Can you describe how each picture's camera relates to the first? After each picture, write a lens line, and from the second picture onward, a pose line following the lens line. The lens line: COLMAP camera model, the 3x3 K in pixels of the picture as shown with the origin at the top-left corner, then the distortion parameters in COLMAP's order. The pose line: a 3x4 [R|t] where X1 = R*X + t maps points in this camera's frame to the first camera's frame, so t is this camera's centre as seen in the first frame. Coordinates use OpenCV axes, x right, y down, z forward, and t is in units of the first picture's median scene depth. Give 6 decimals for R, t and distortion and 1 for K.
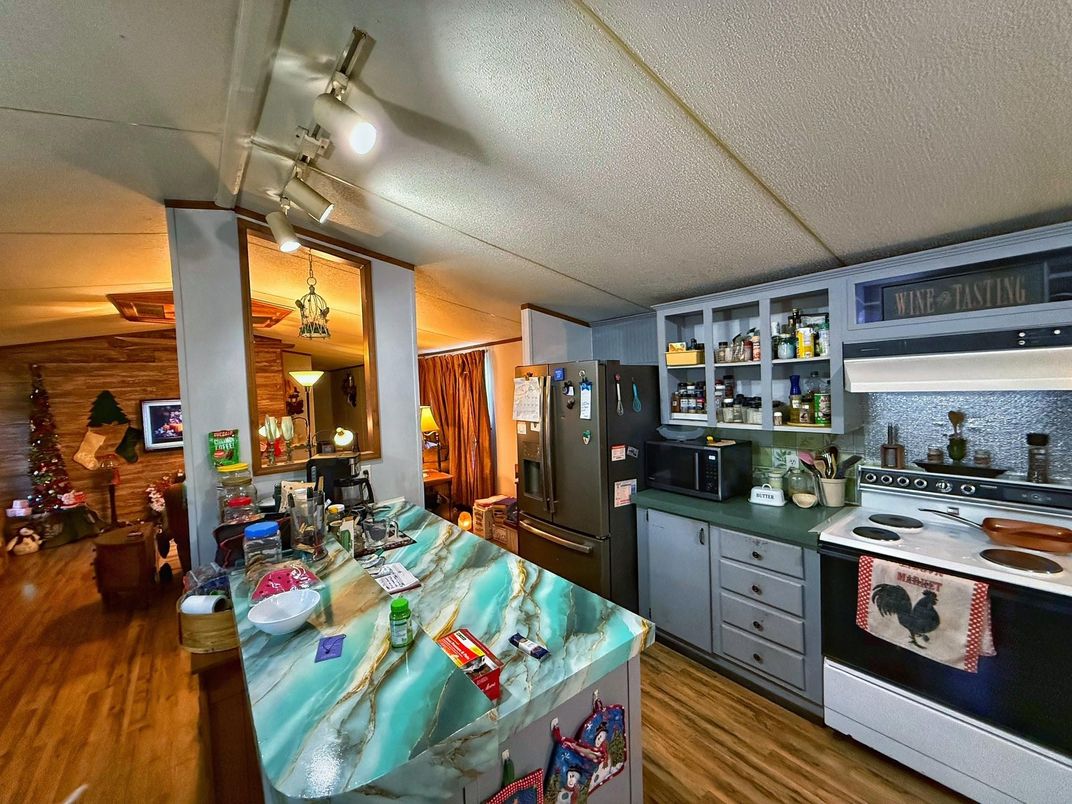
lens RADIAL K [[429.5, 0, 535.5], [0, 429.5, 396.9], [0, 0, 1]] dist [0.000780, -0.000483]
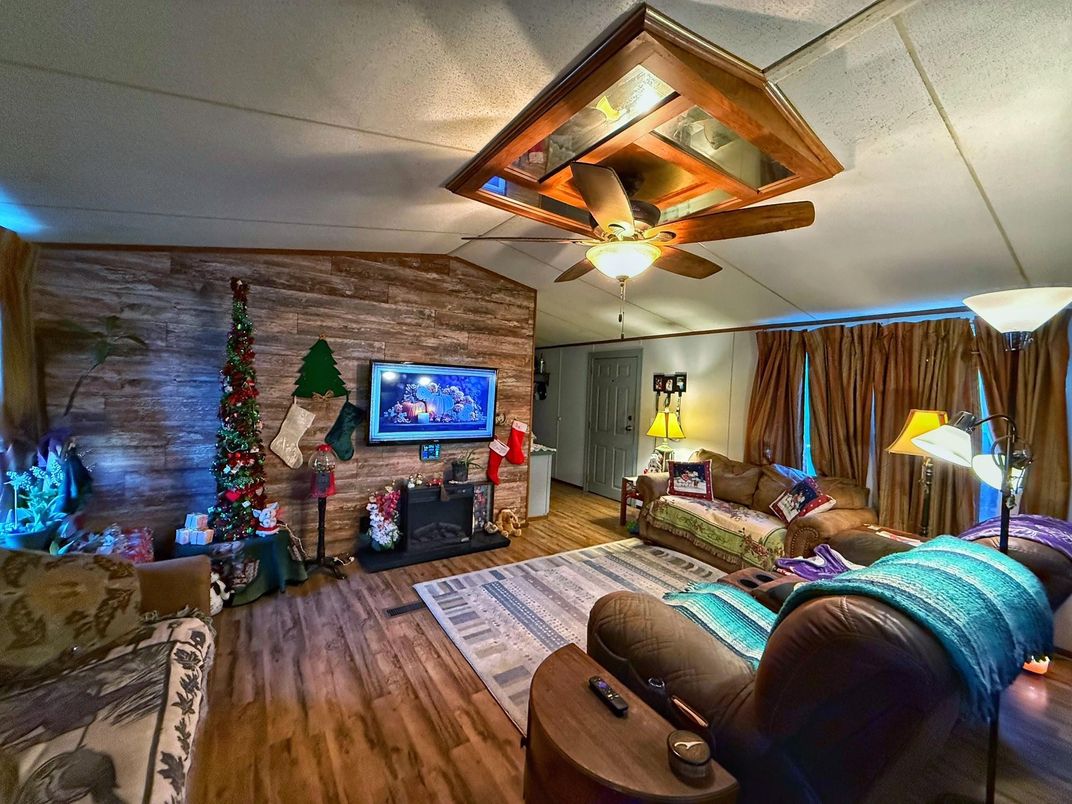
lens RADIAL K [[429.5, 0, 536.1], [0, 429.5, 399.0], [0, 0, 1]] dist [0.000780, -0.000483]
pose [[0.992883, 0.082673, -0.085719, -0.663605], [-0.083669, 0.996461, -0.008084, 0.050651], [0.084748, 0.015199, 0.996287, 0.433437]]
